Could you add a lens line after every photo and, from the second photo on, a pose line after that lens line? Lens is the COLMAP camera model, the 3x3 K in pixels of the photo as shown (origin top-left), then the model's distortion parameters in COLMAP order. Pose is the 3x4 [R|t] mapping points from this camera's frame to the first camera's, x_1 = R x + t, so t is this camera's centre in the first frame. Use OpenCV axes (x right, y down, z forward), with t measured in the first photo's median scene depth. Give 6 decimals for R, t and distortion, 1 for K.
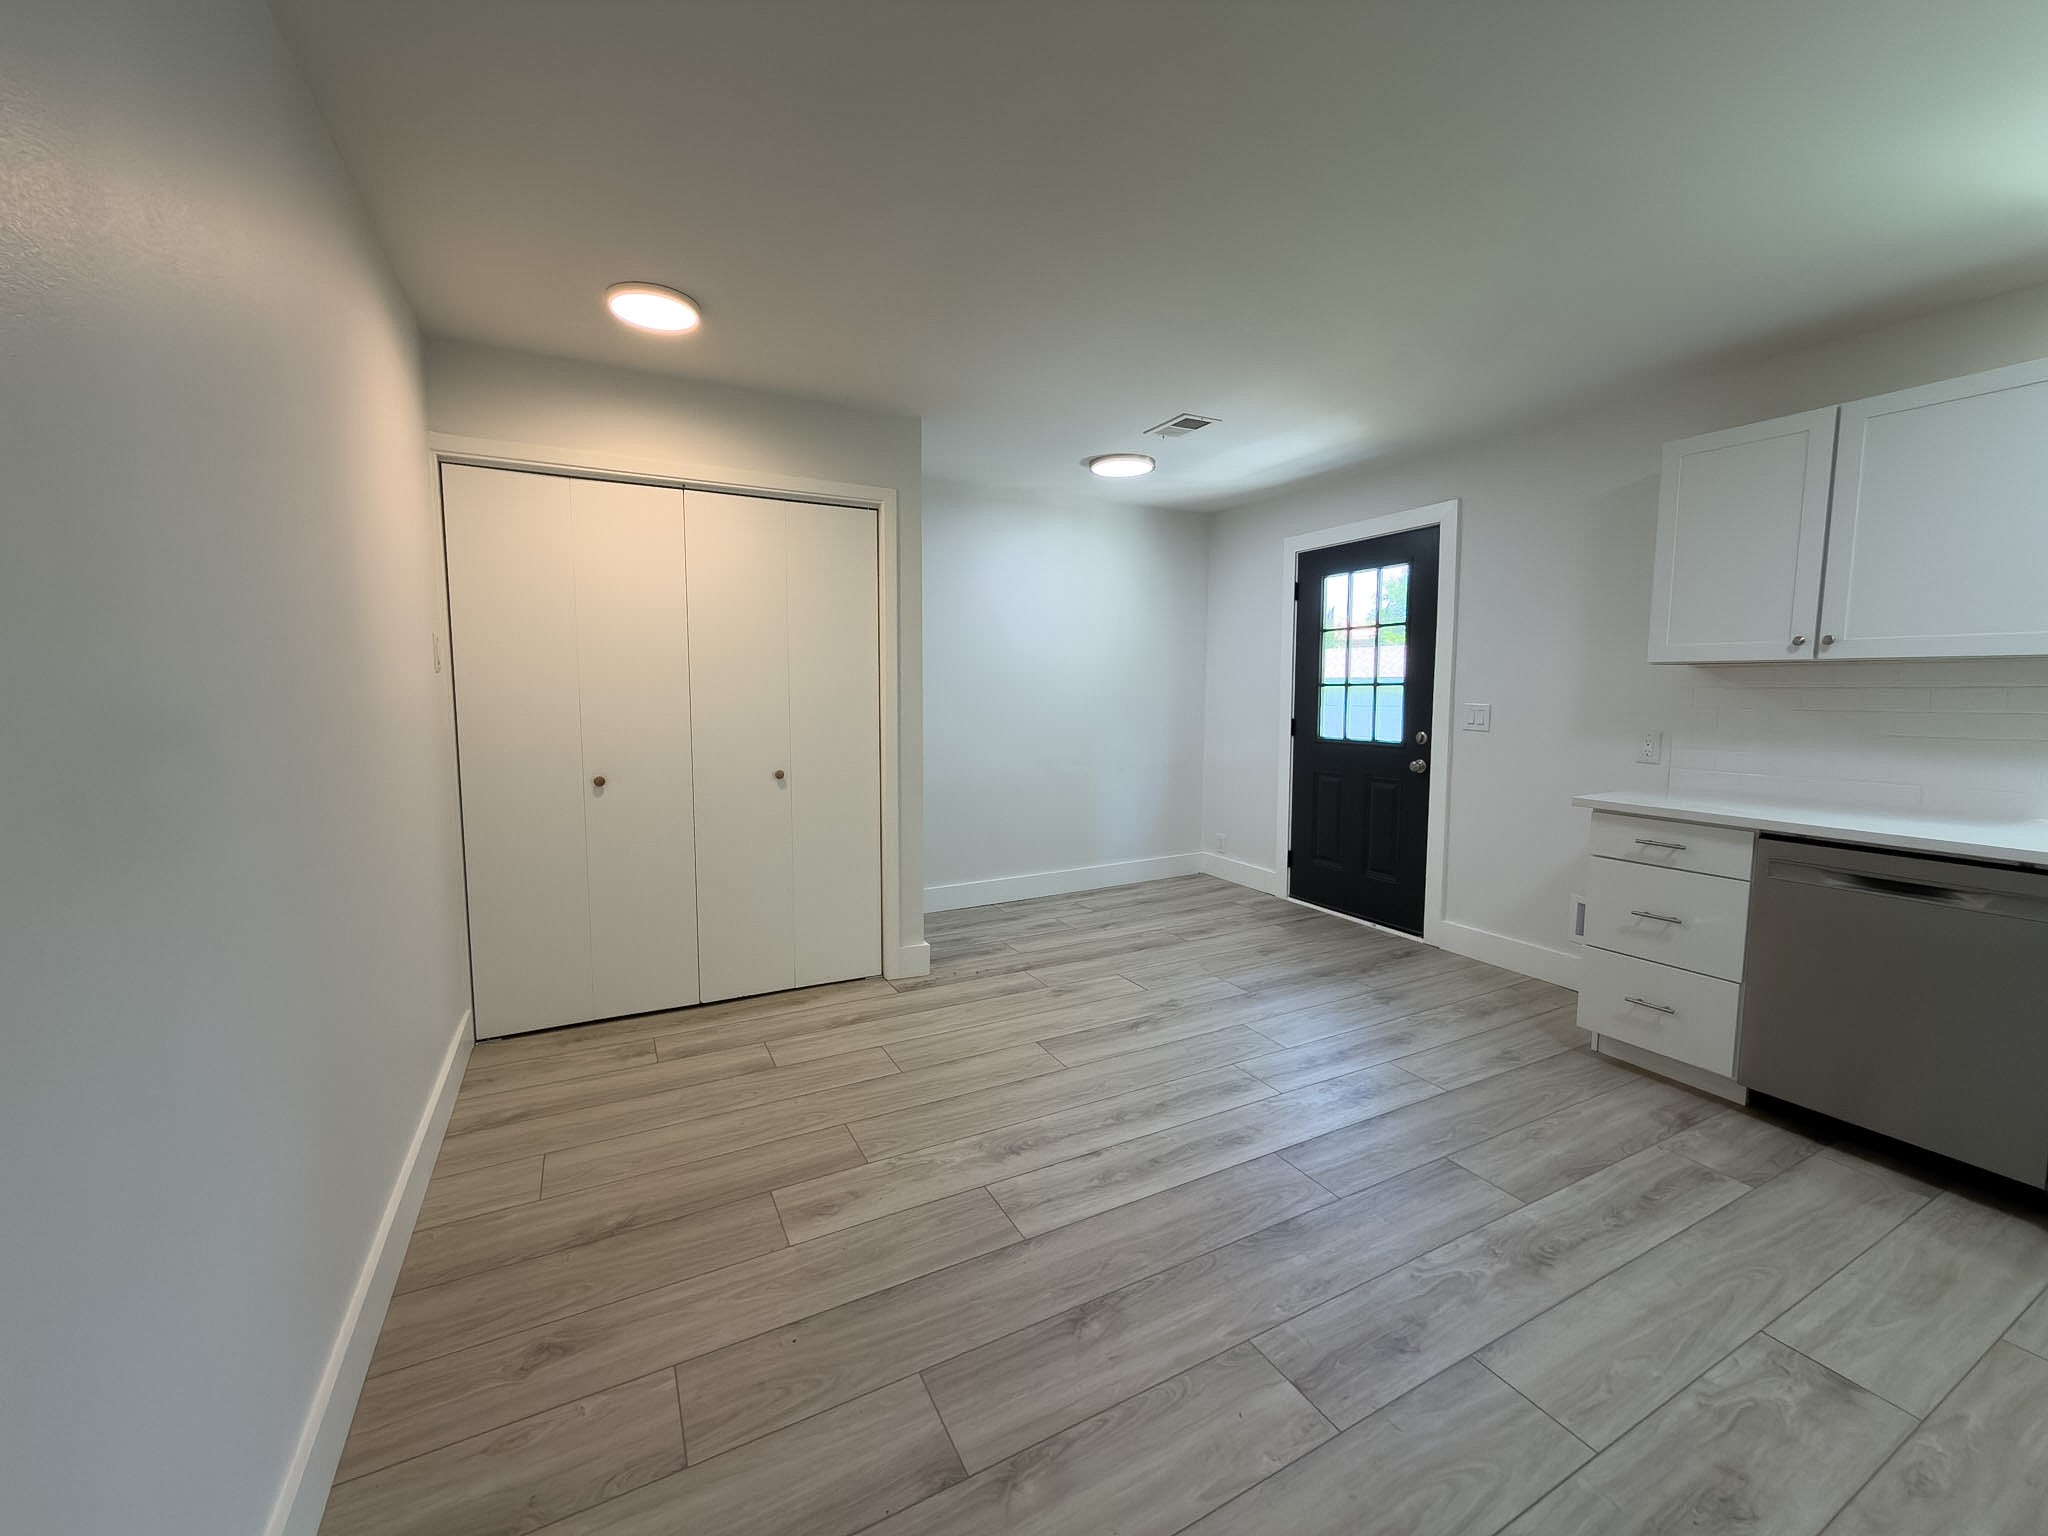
lens RADIAL K [[819.0, 0, 1024.0], [0, 819.0, 768.0], [0, 0, 1]] dist [0.000967, 0.000327]
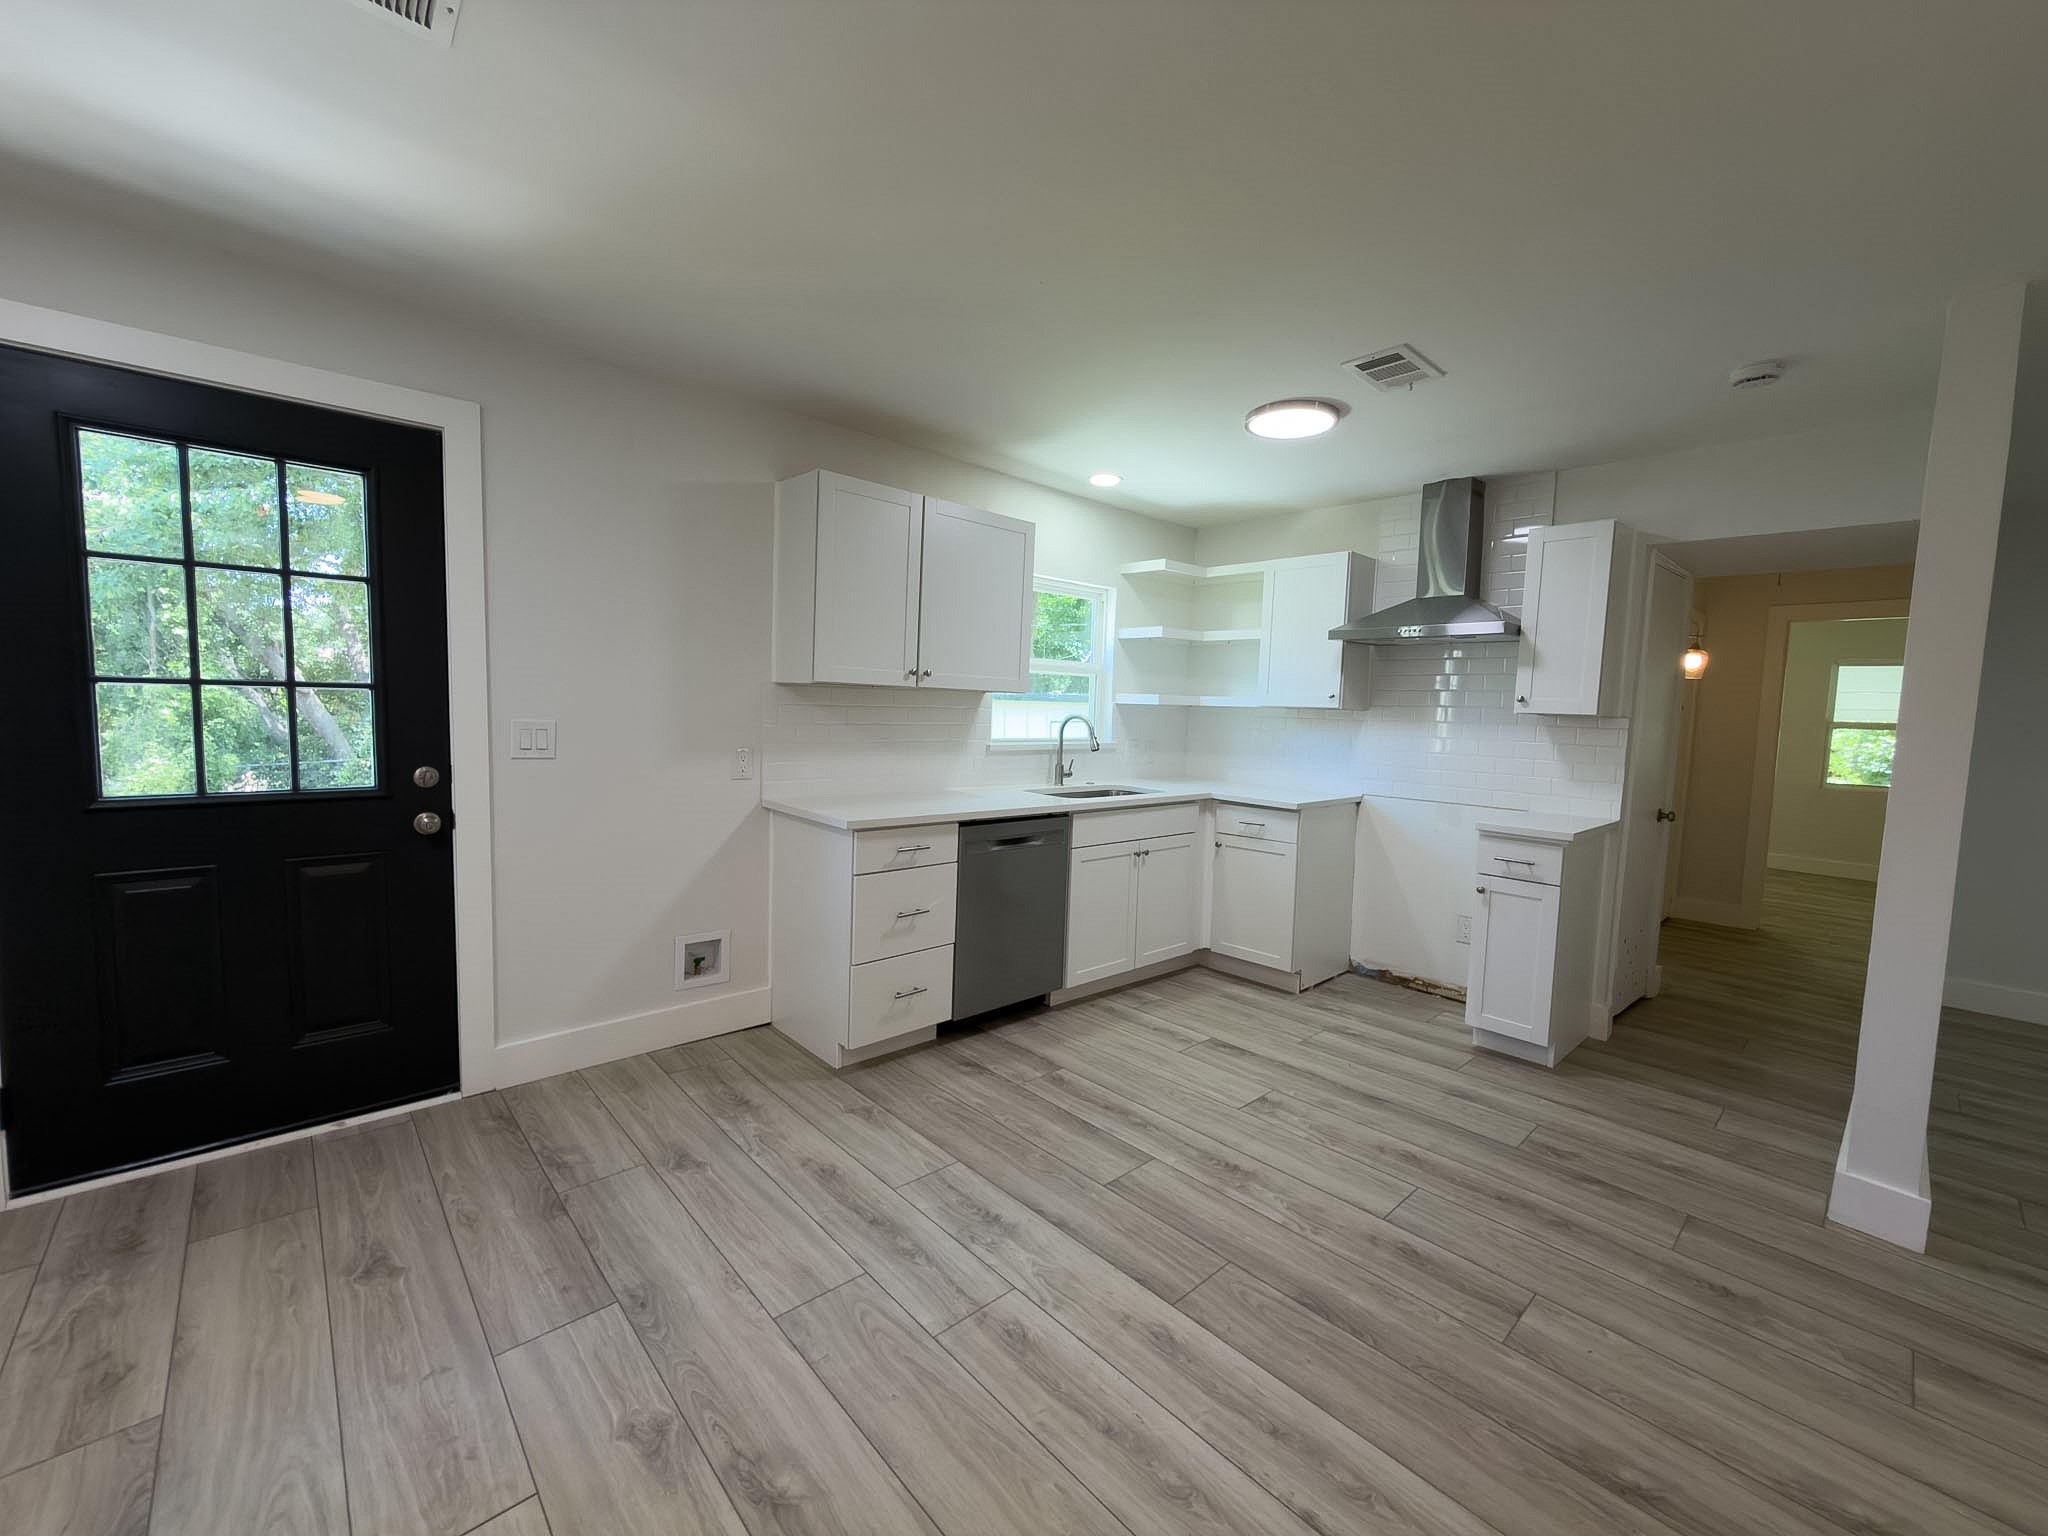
lens RADIAL K [[819.0, 0, 1024.0], [0, 819.0, 768.0], [0, 0, 1]] dist [0.000967, 0.000327]
pose [[-0.256383, -0.085766, 0.962763, -0.305046], [0.060690, 0.992662, 0.104591, -0.114551], [-0.964668, 0.085246, -0.249297, 1.031591]]
